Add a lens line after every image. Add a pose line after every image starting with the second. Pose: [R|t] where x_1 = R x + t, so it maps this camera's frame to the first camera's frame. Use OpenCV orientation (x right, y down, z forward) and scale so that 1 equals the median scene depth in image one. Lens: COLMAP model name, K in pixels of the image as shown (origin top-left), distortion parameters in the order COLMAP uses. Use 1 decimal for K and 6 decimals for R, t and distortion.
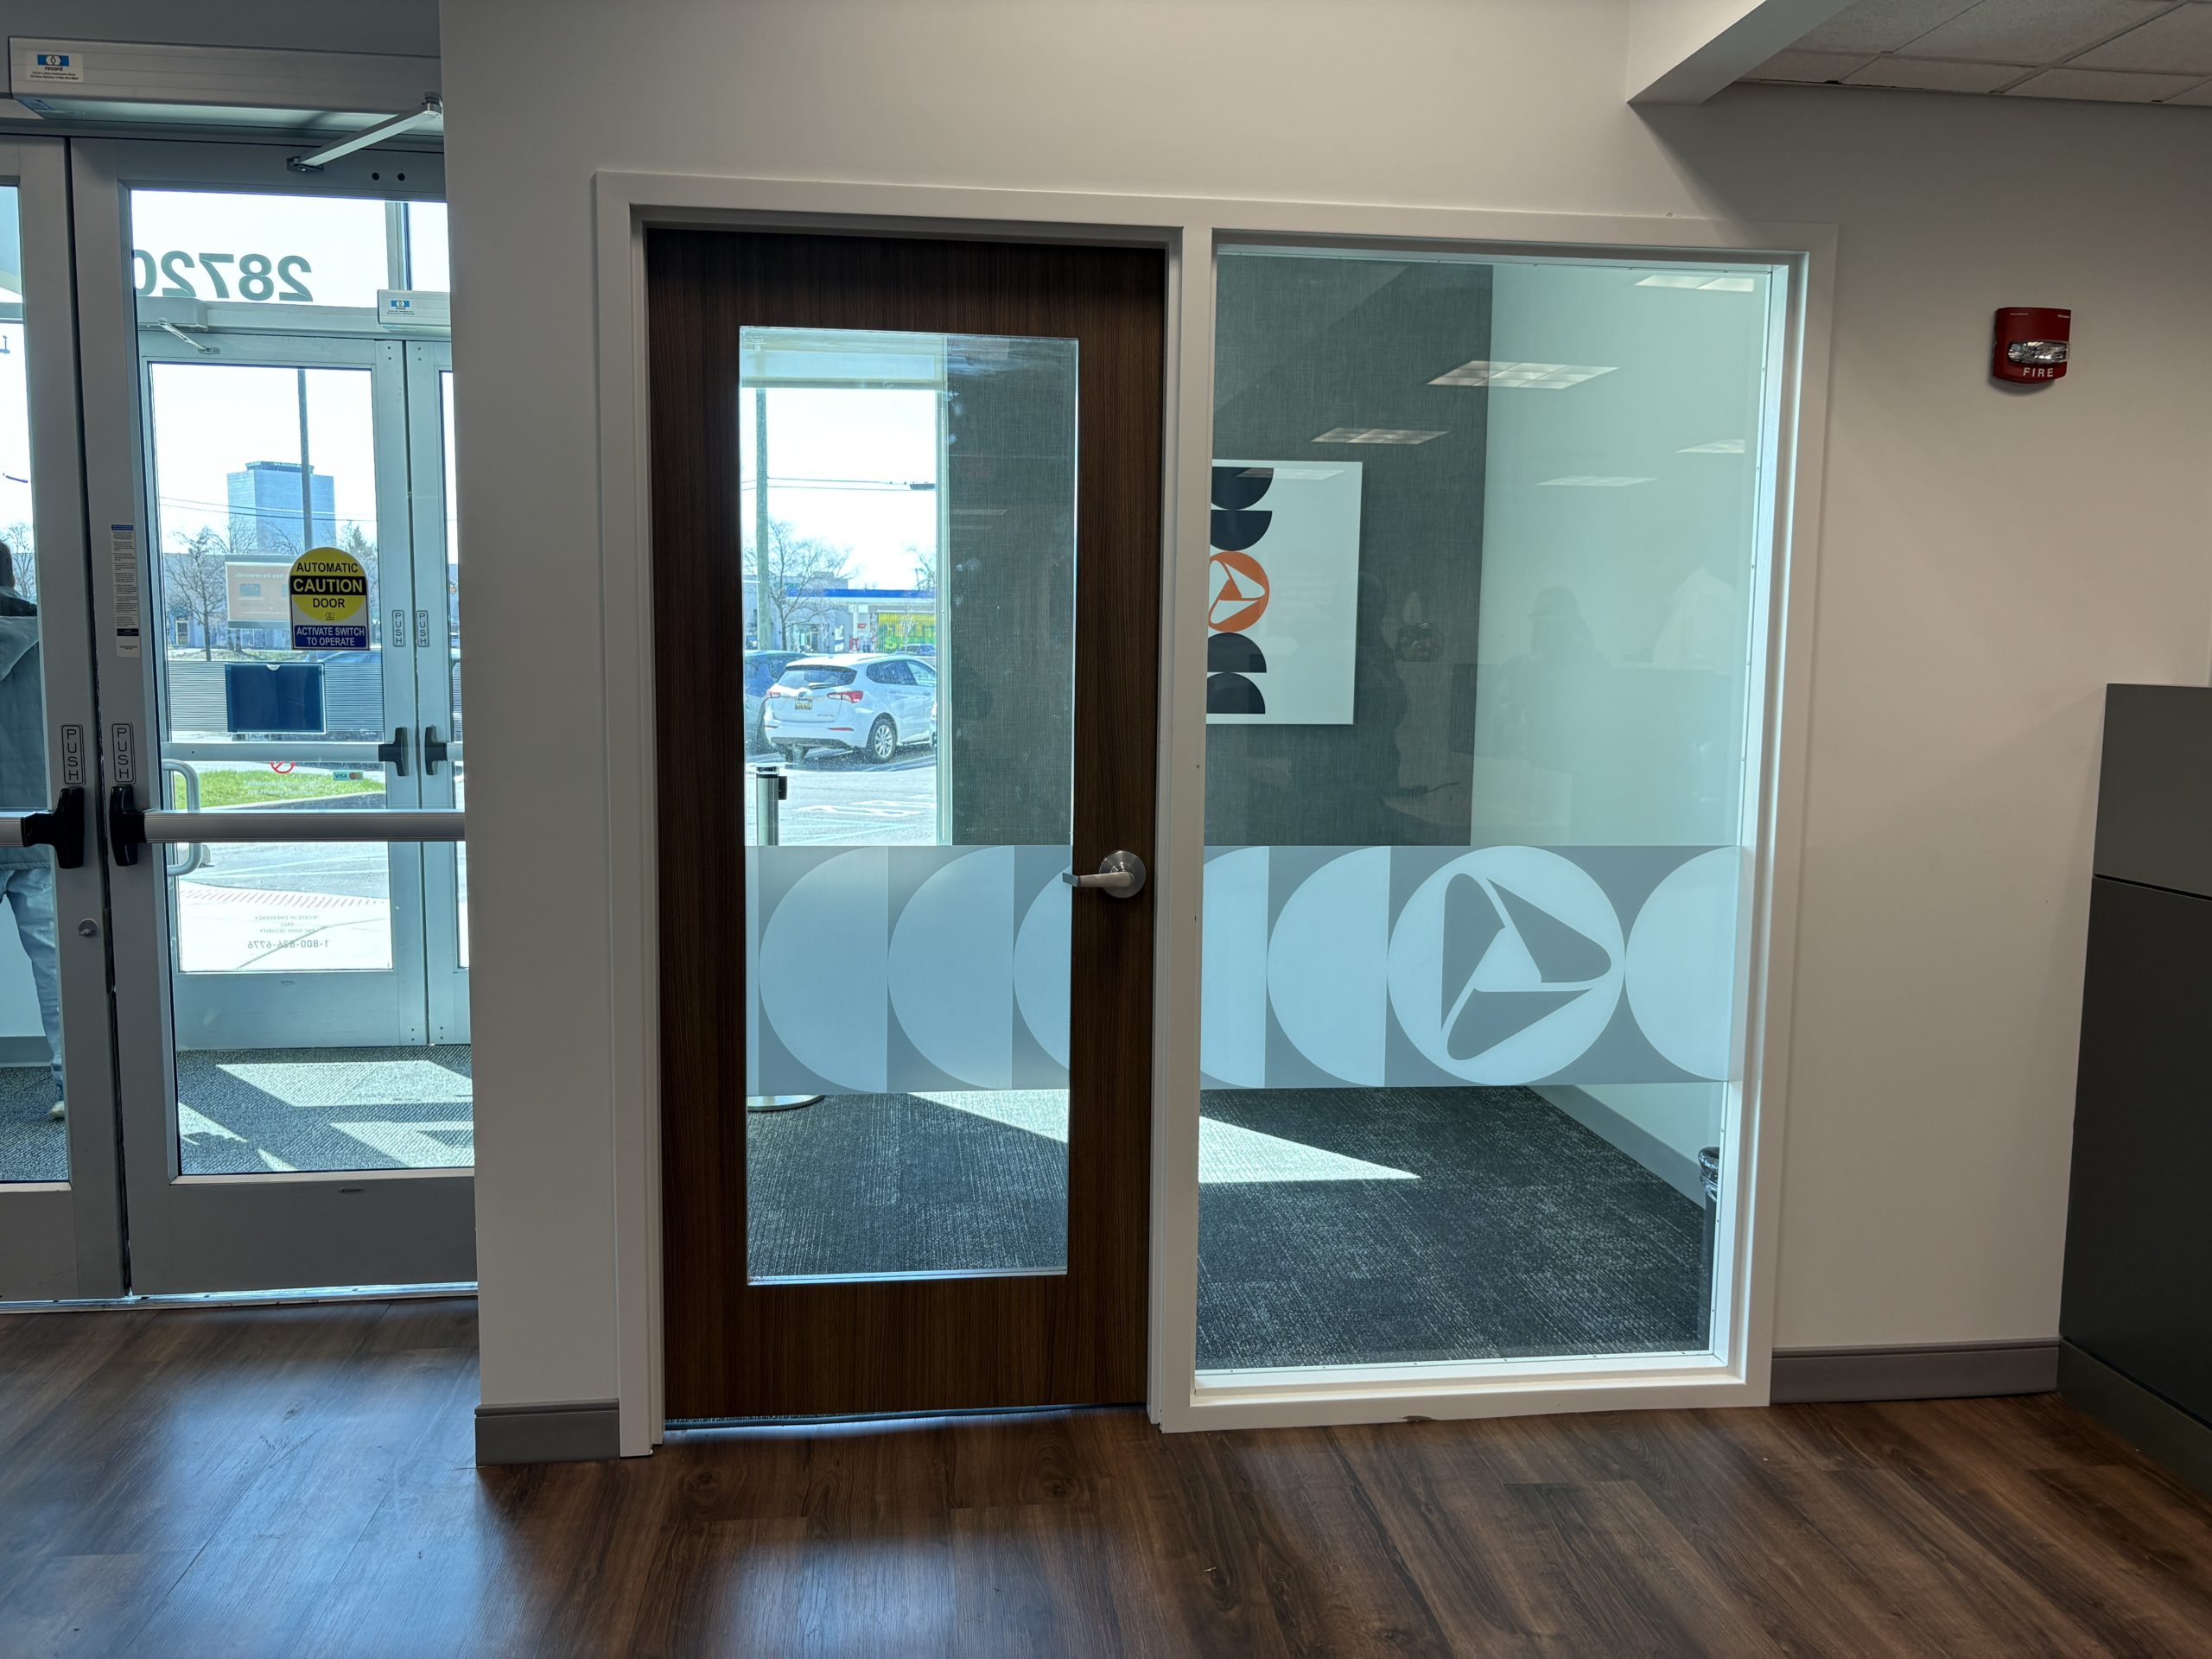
lens RADIAL K [[1681.9, 0, 1100.5], [0, 1681.9, 839.3], [0, 0, 1]] dist [0.096079, -0.157054]
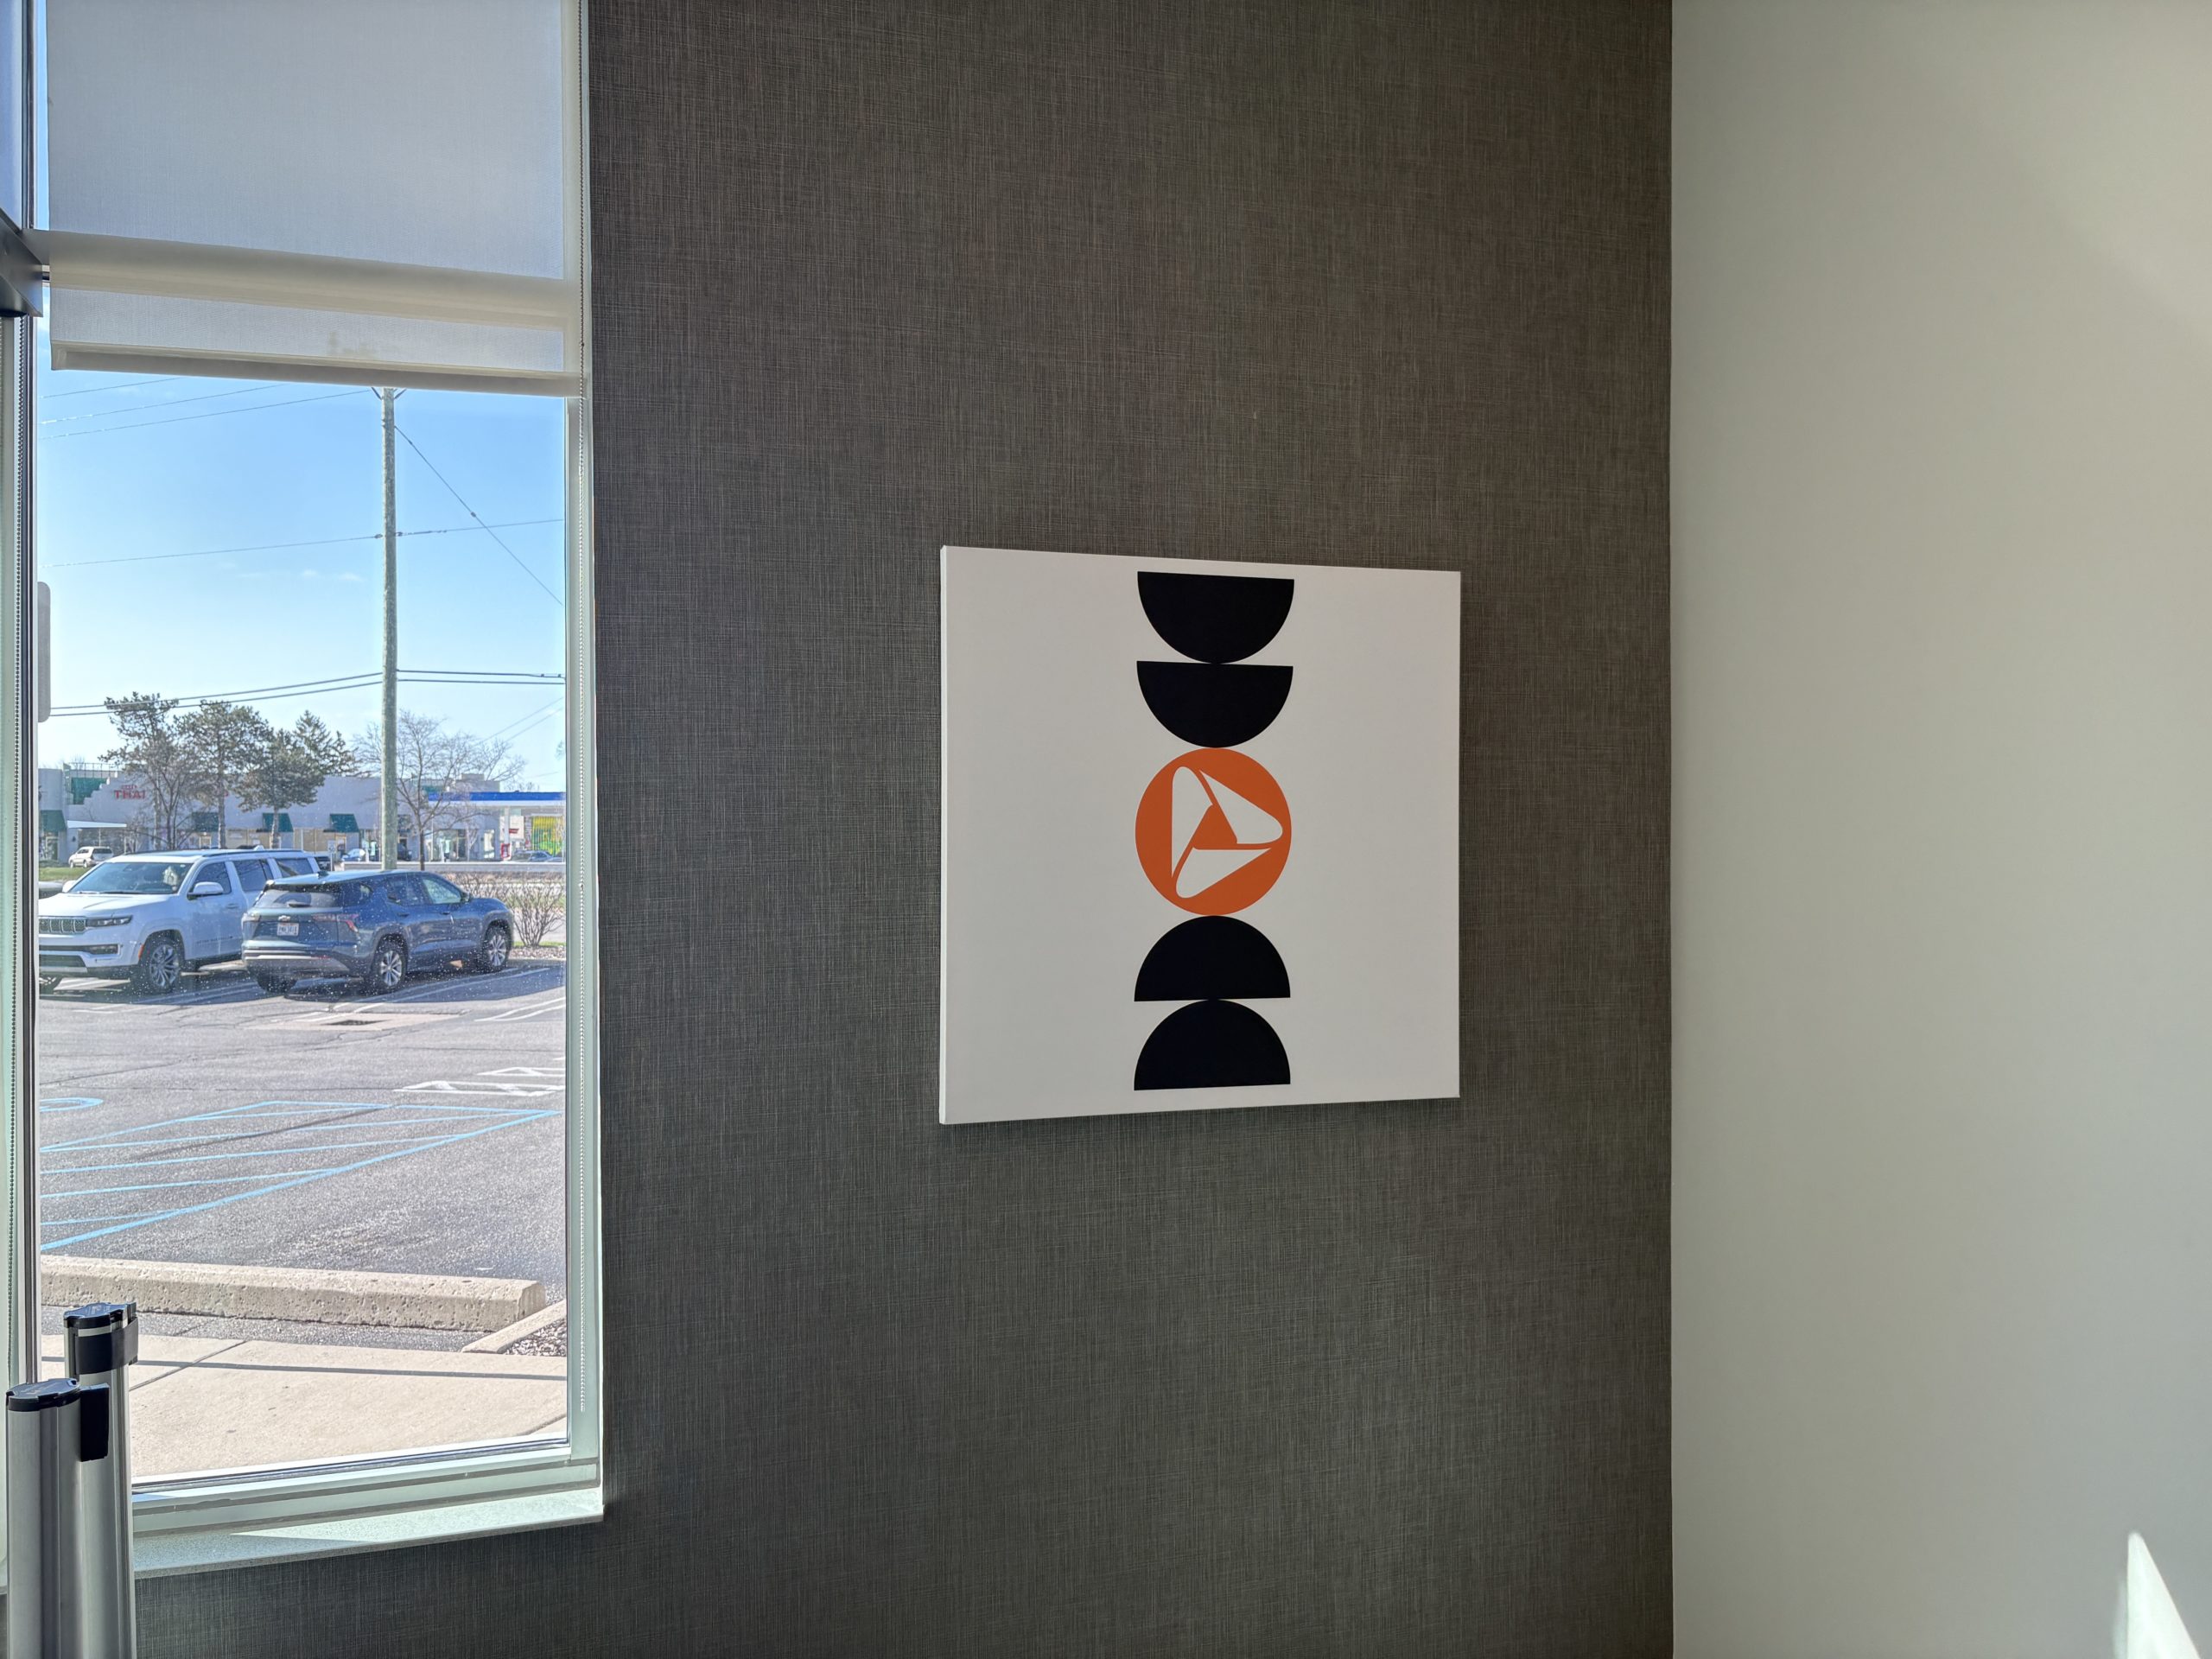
lens RADIAL K [[1681.9, 0, 1100.5], [0, 1681.9, 839.3], [0, 0, 1]] dist [0.096079, -0.157054]
pose [[0.981669, -0.013017, 0.190149, -0.044668], [0.035068, 0.992968, -0.113071, -0.091237], [-0.187340, 0.117667, 0.975222, 0.538127]]
